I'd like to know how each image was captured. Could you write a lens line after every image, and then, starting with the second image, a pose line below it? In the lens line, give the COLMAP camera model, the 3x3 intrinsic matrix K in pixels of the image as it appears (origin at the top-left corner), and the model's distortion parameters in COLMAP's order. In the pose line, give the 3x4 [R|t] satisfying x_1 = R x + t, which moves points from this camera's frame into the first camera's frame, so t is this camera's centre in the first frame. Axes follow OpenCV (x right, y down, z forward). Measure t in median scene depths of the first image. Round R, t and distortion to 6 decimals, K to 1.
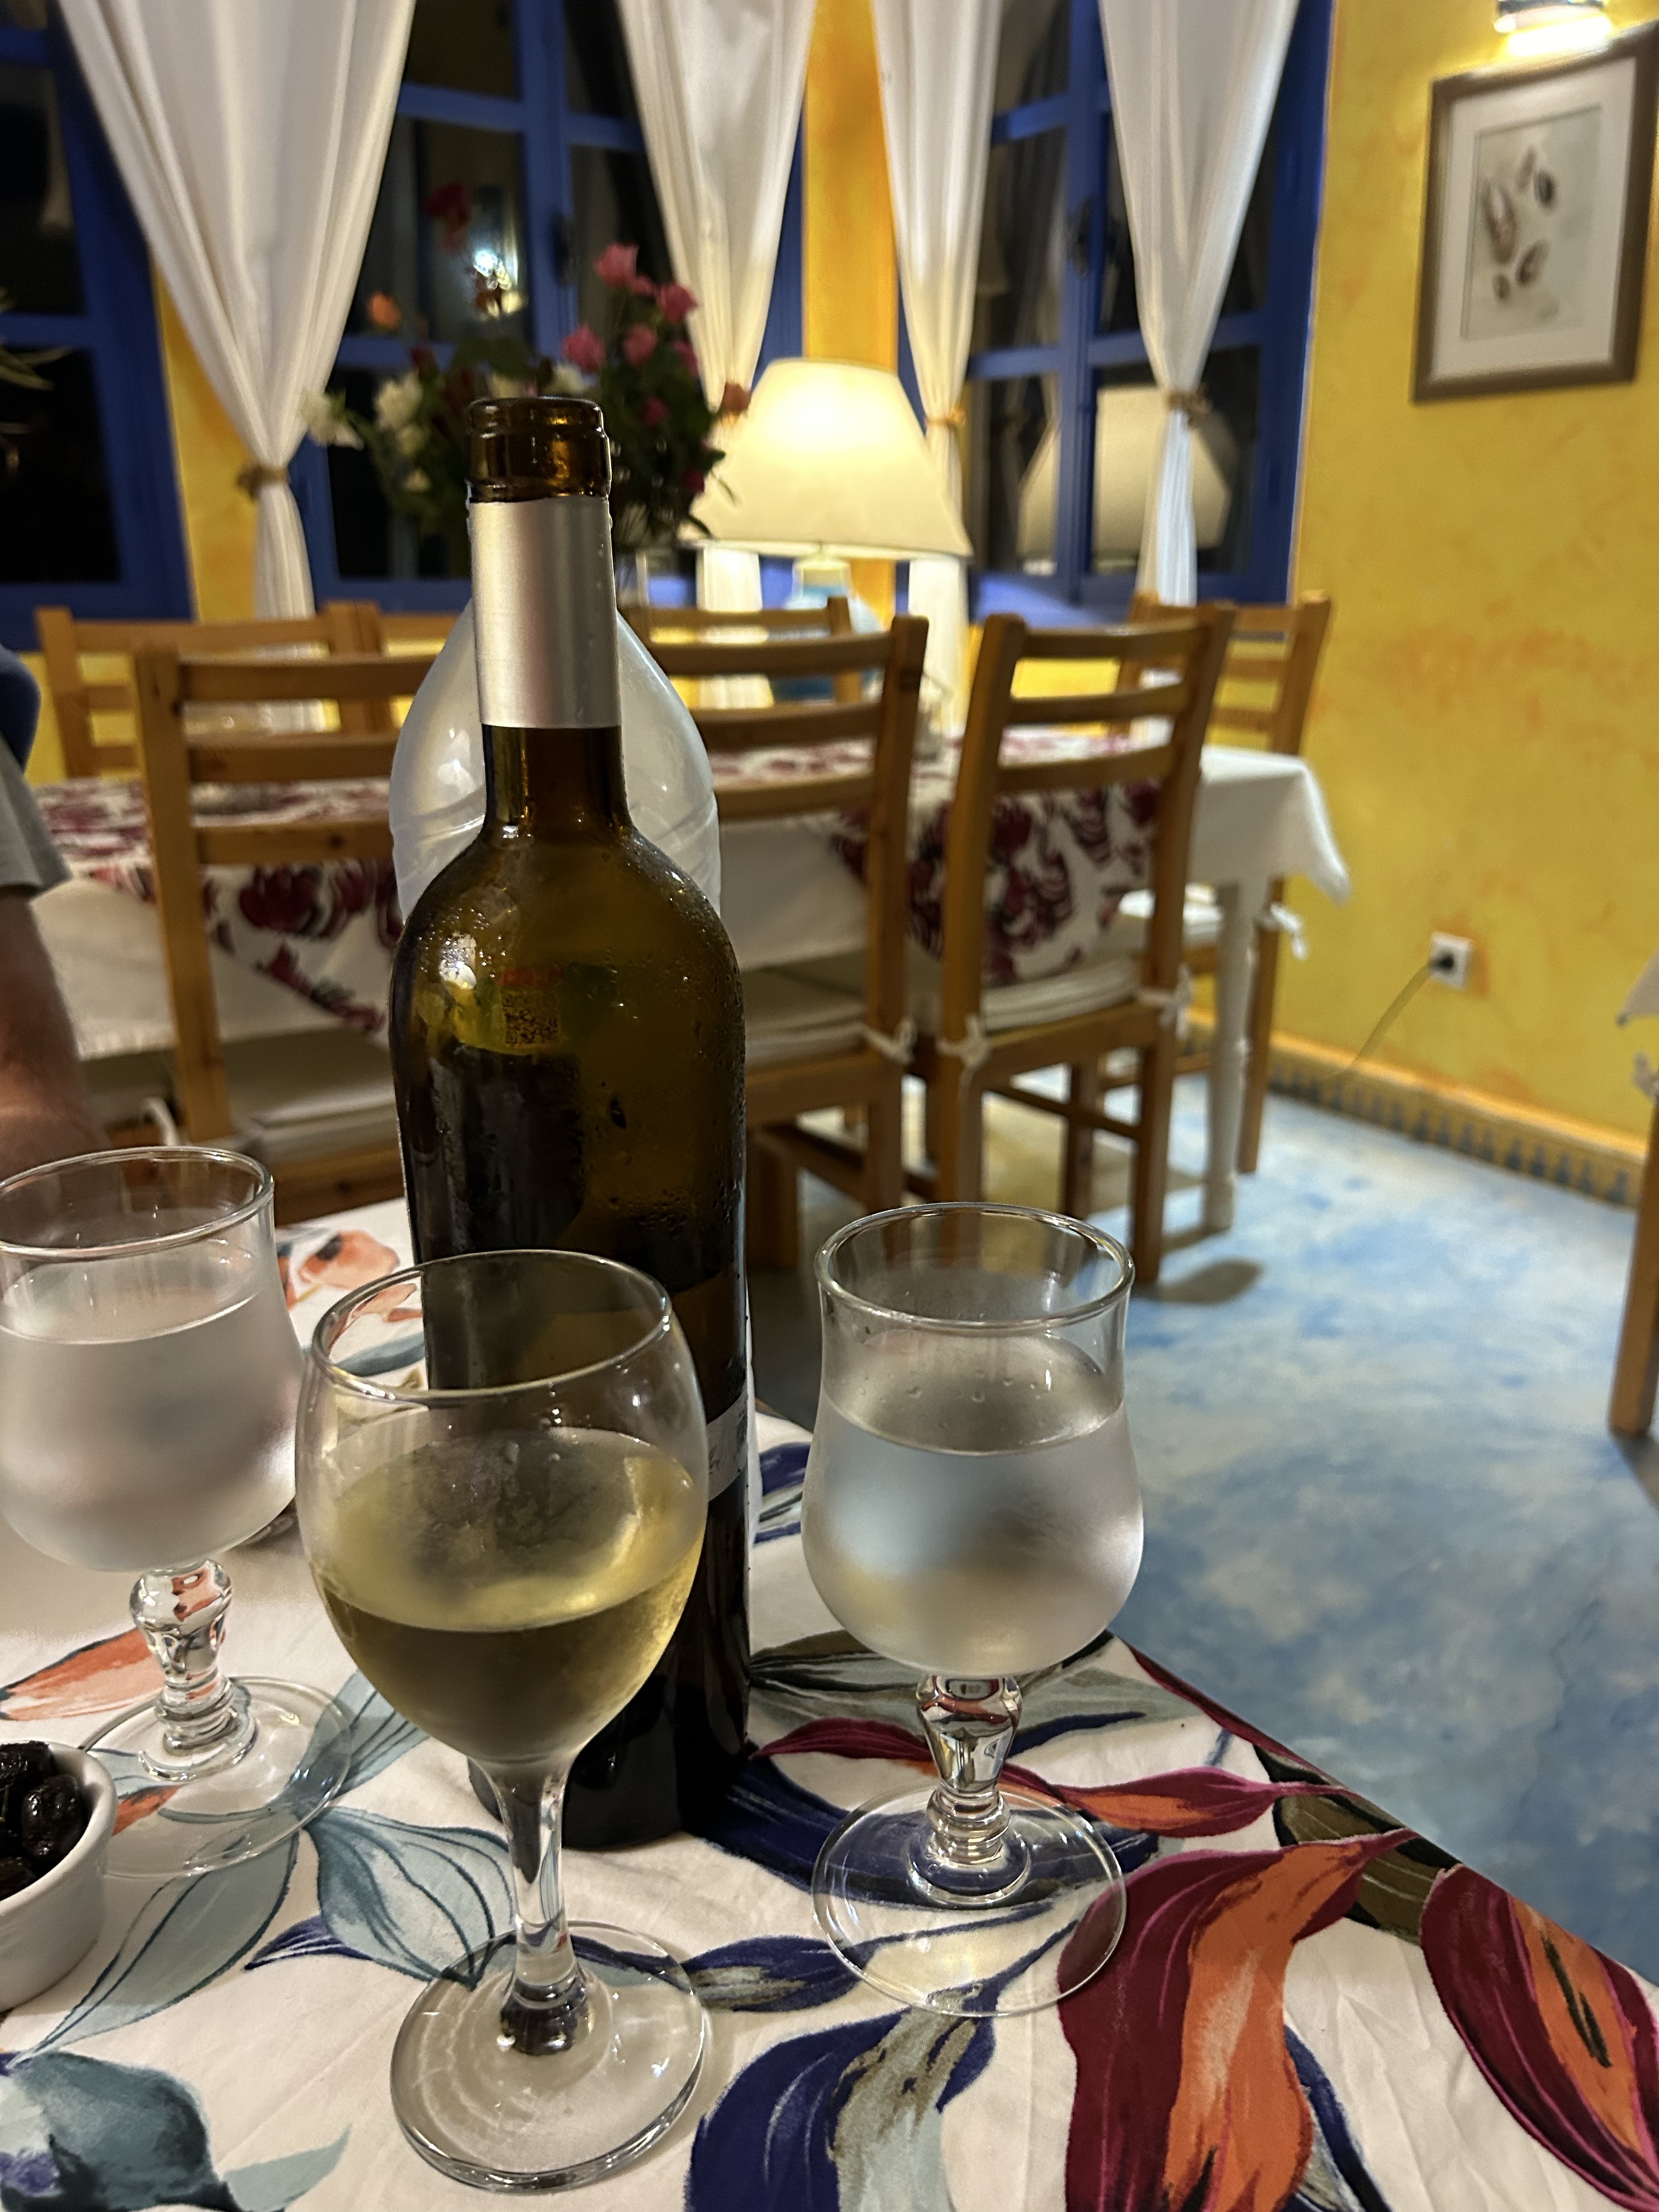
lens RADIAL K [[1694.9, 0, 829.5], [0, 1694.9, 1106.0], [0, 0, 1]] dist [0.000980, 0.000600]
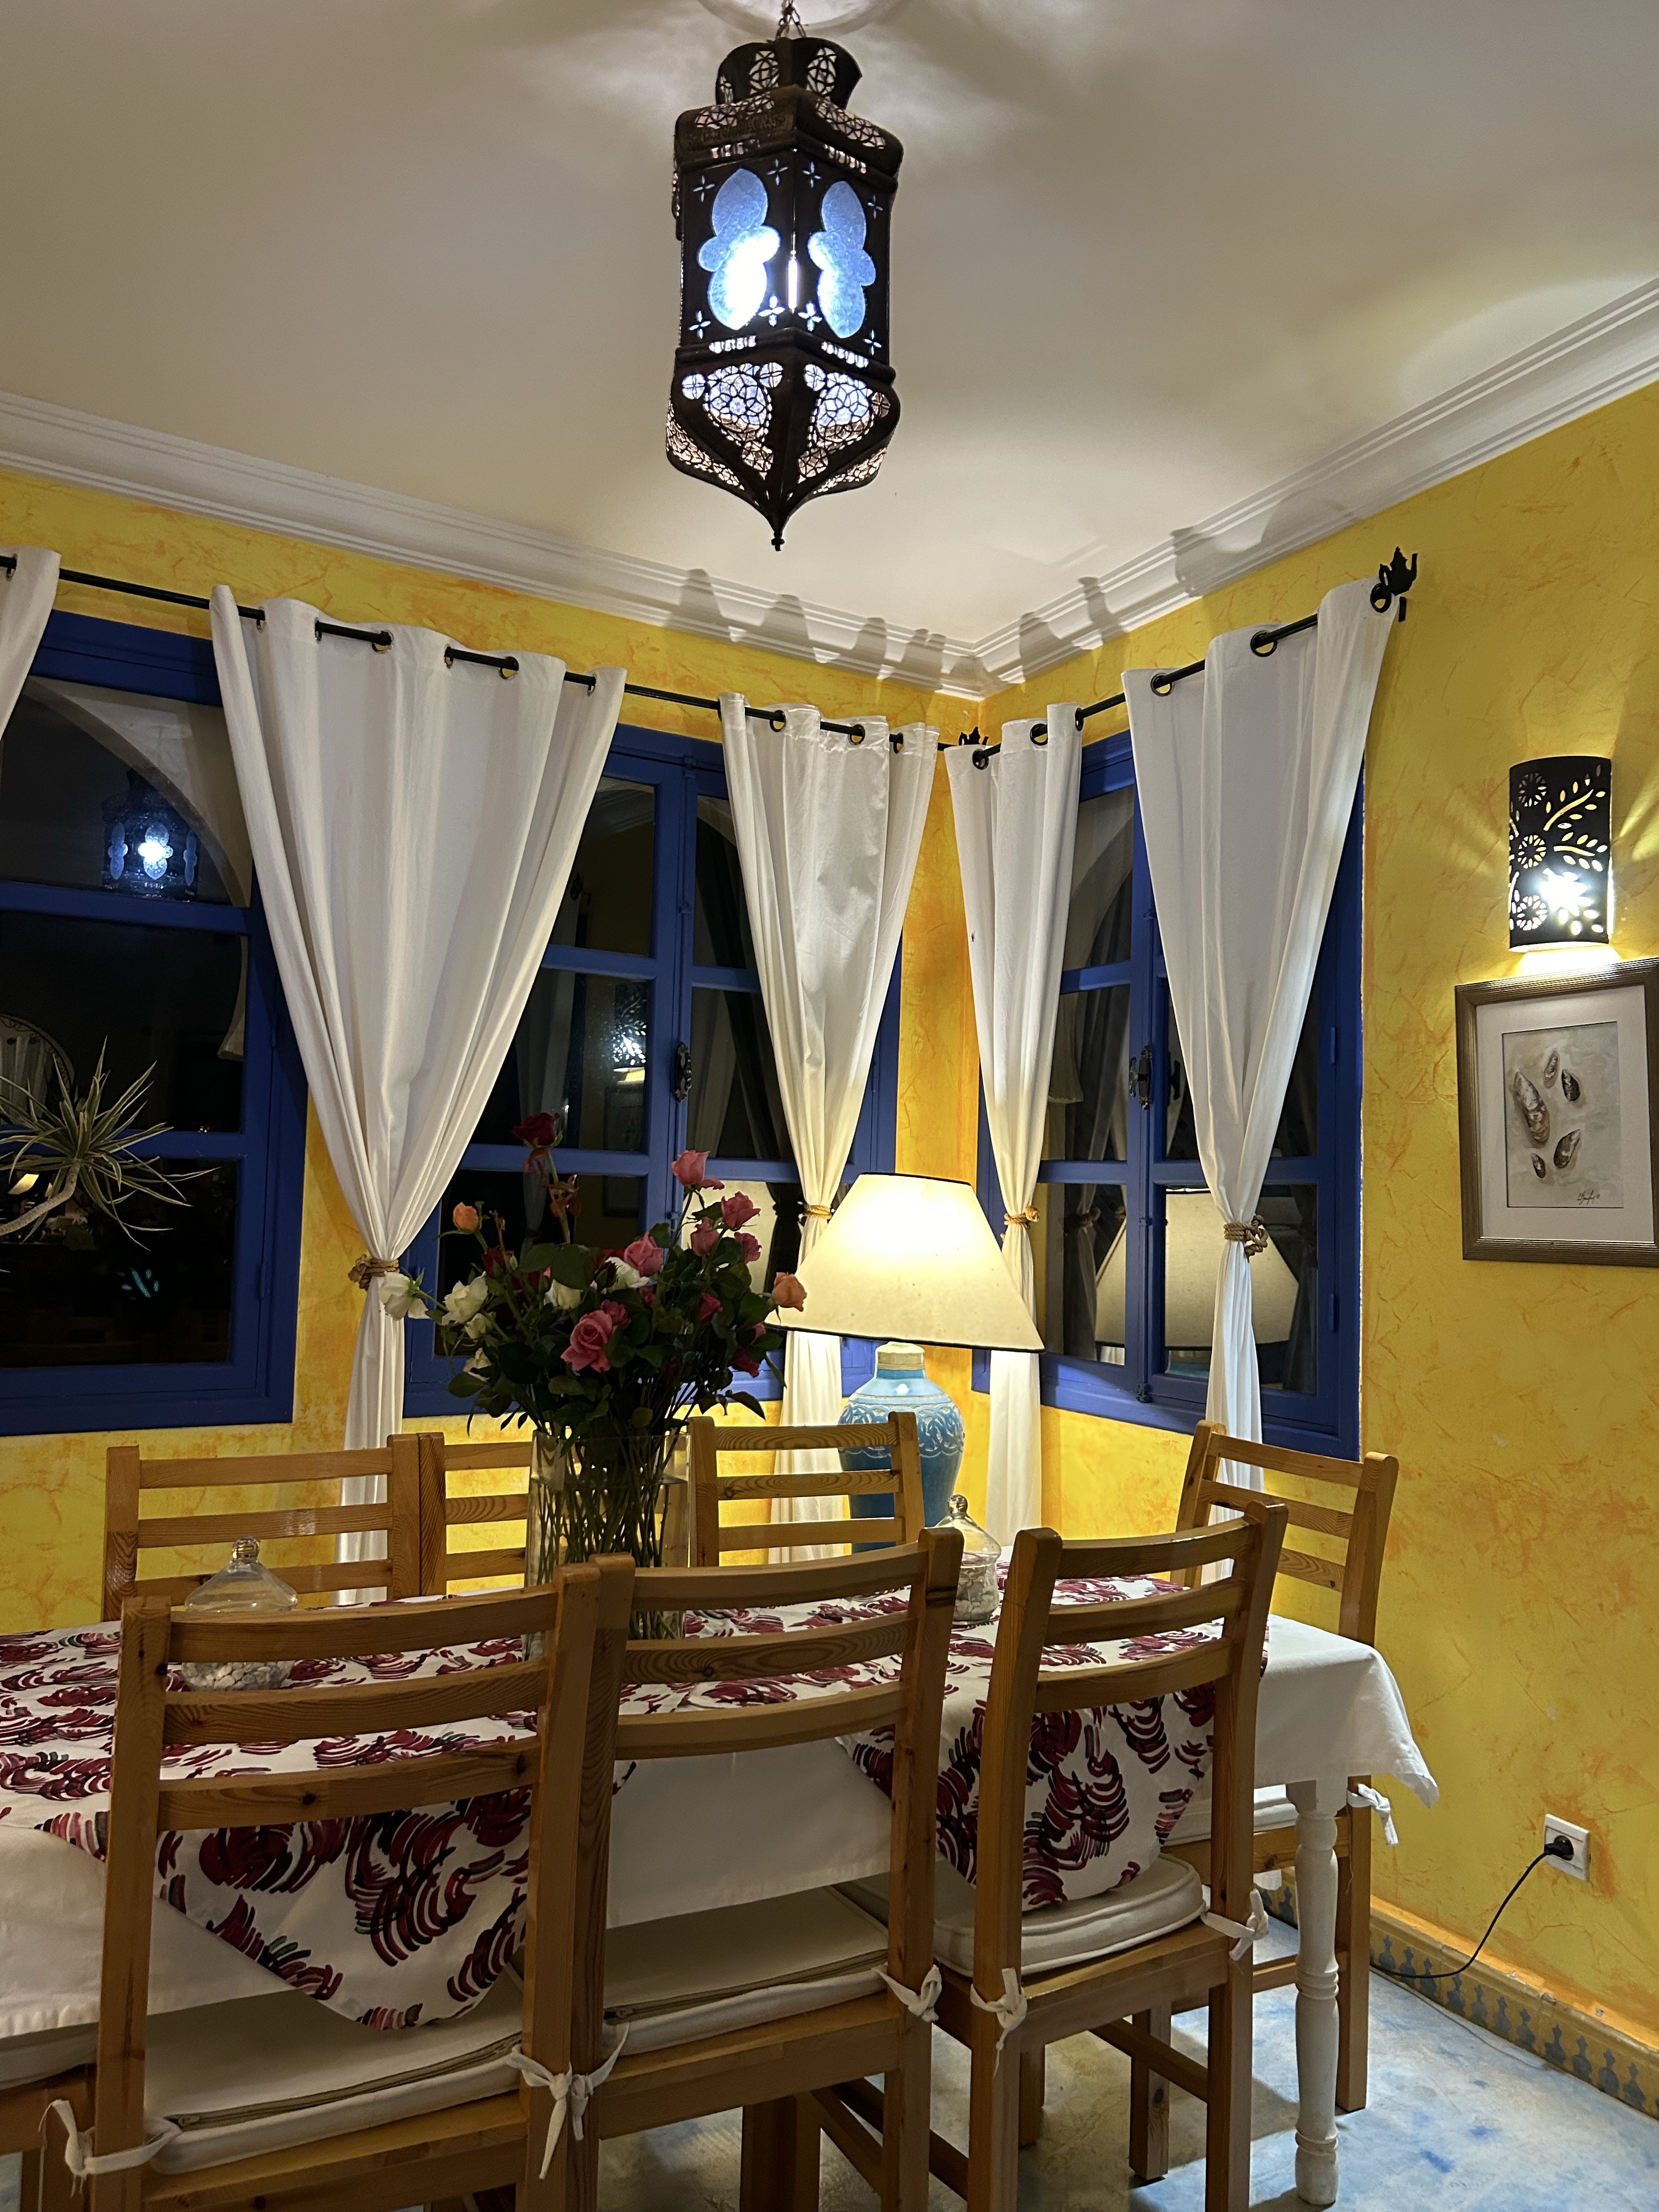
lens RADIAL K [[1647.1, 0, 829.5], [0, 1647.1, 1106.0], [0, 0, 1]] dist [0.060447, -0.061105]
pose [[0.996835, 0.031815, -0.072860, 0.029040], [-0.057131, 0.923964, -0.378190, -0.097942], [0.055288, 0.381155, 0.922857, 0.006862]]
